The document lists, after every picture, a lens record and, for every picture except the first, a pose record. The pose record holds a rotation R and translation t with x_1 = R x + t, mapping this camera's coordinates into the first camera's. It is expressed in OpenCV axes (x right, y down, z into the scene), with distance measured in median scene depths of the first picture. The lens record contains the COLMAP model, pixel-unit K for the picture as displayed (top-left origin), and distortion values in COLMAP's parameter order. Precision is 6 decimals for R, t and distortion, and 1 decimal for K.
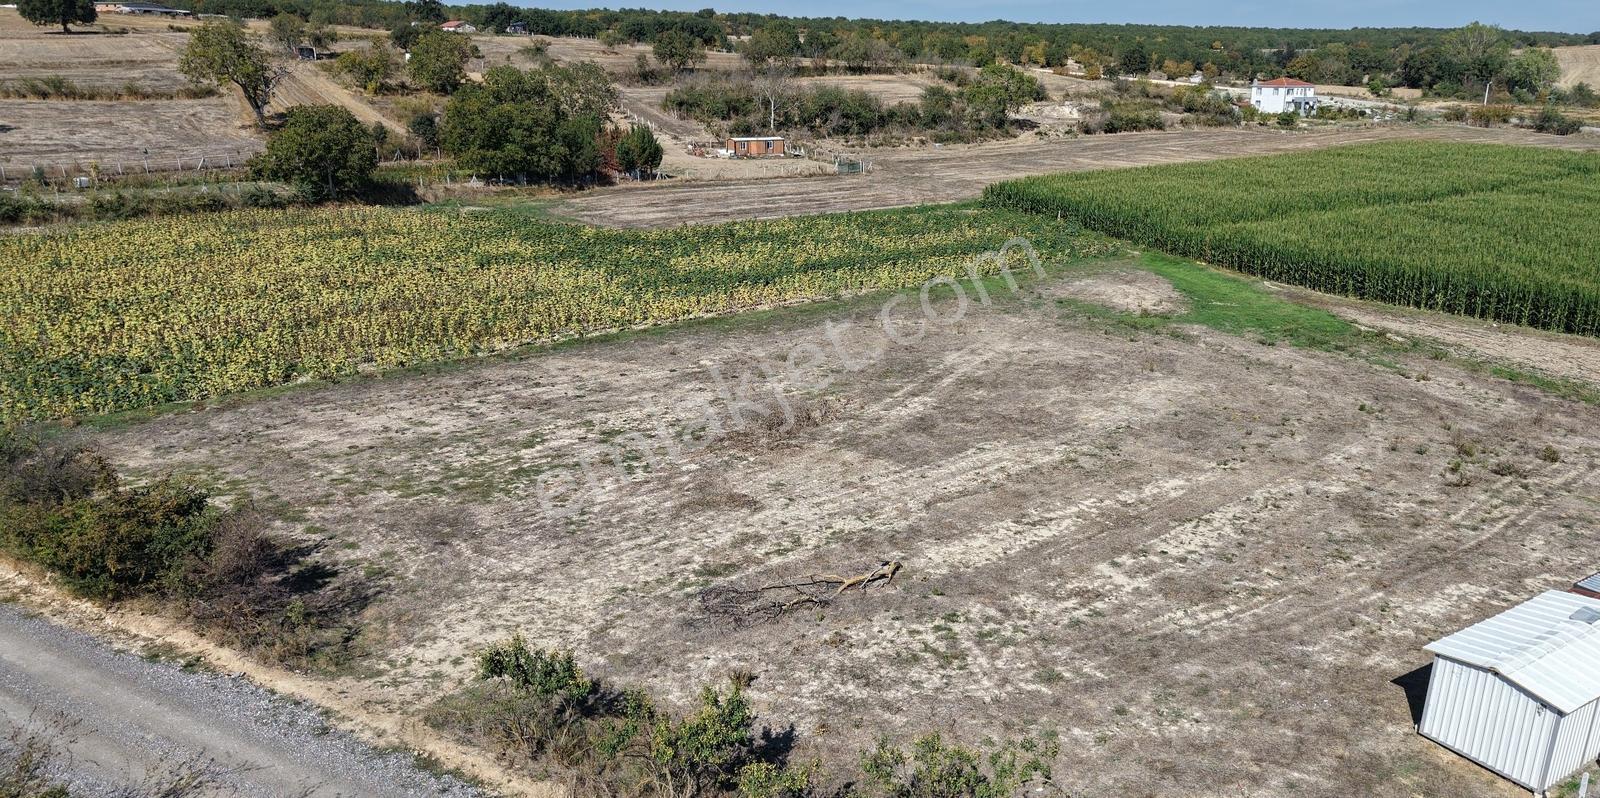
lens RADIAL K [[1147.5, 0, 828.9], [0, 1147.5, 398.9], [0, 0, 1]] dist [0.032160, -0.056073]
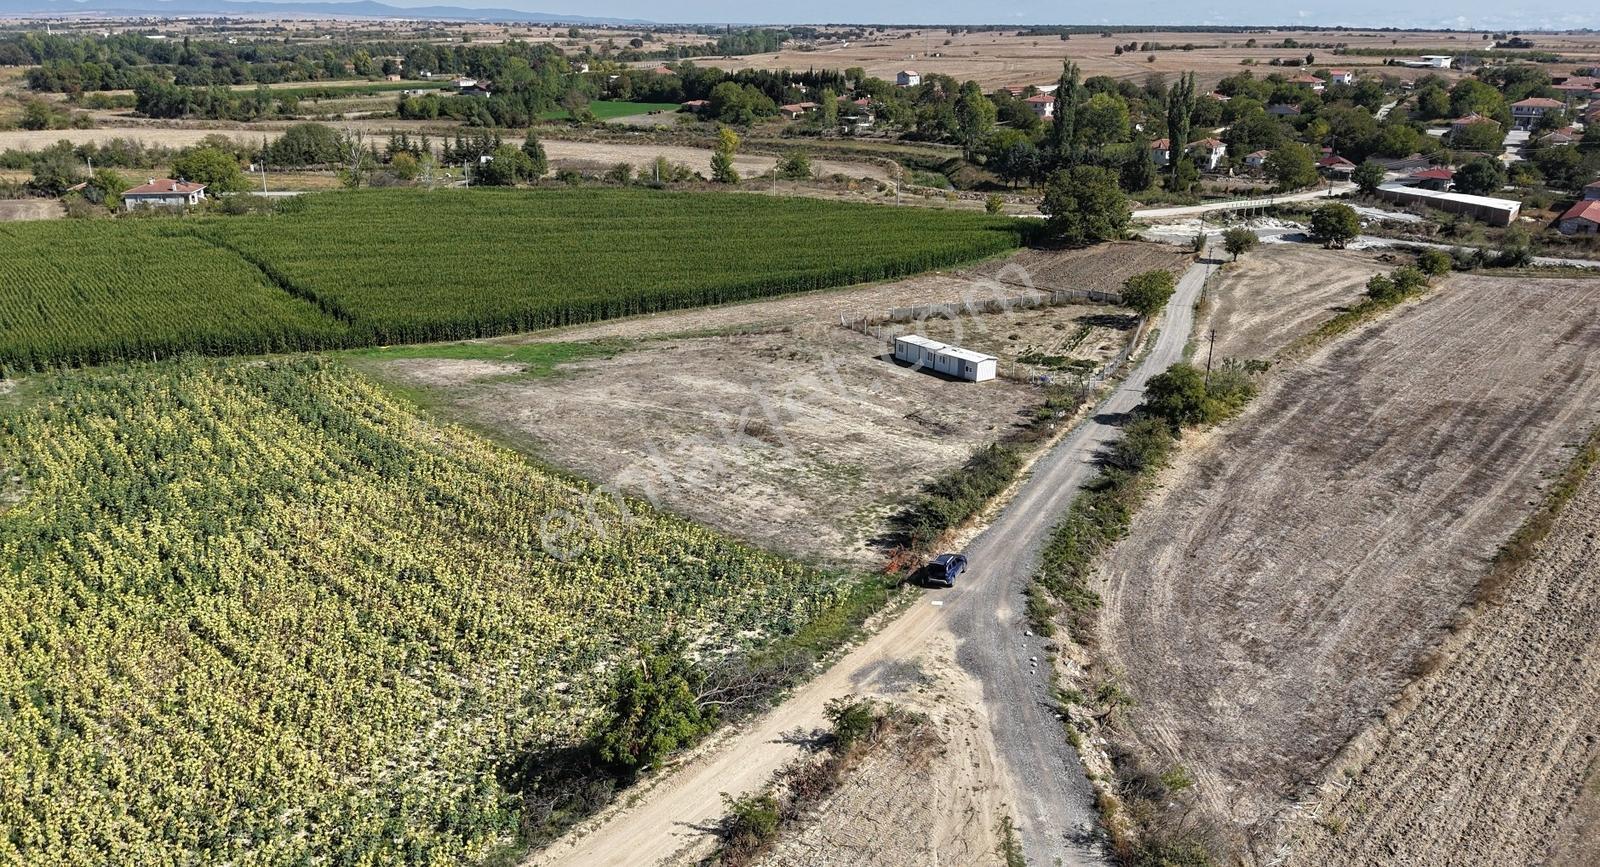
lens RADIAL K [[1162.8, 0, 821.1], [0, 1162.8, 432.6], [0, 0, 1]] dist [0.037043, -0.046441]
pose [[-0.073974, -0.322094, 0.943813, -0.849166], [0.267295, 0.905374, 0.329926, -0.265886], [-0.960771, 0.276682, 0.019120, 0.347398]]
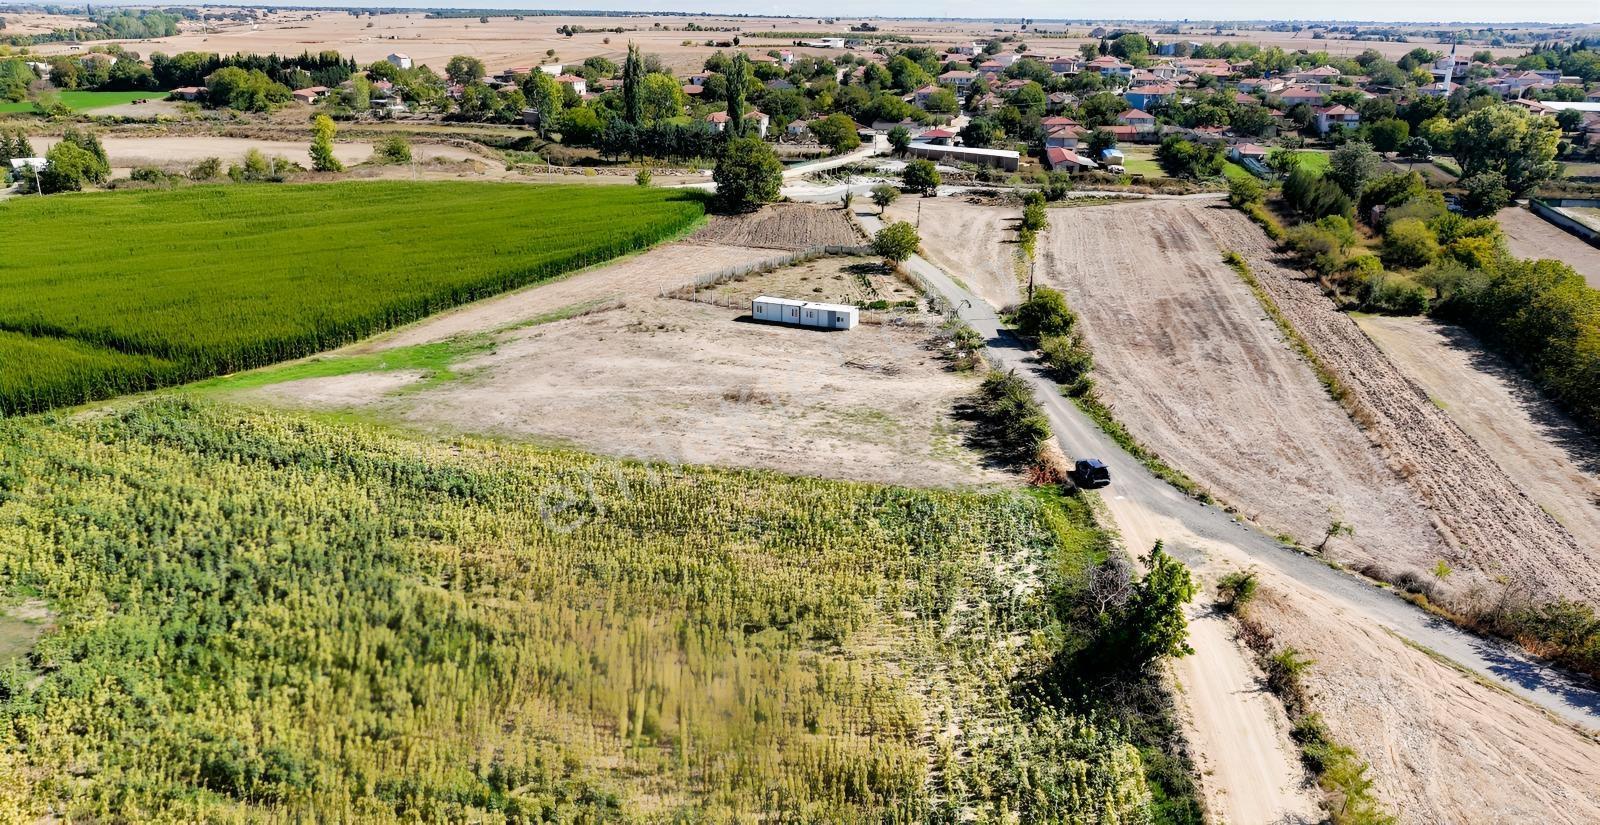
lens RADIAL K [[1085.5, 0, 800.0], [0, 1085.5, 412.5], [0, 0, 1]] dist [0.032351, -0.047018]
pose [[-0.537021, -0.288969, 0.792531, -0.728537], [0.221793, 0.858076, 0.463155, -0.369059], [-0.813889, 0.424502, -0.396714, 0.721647]]
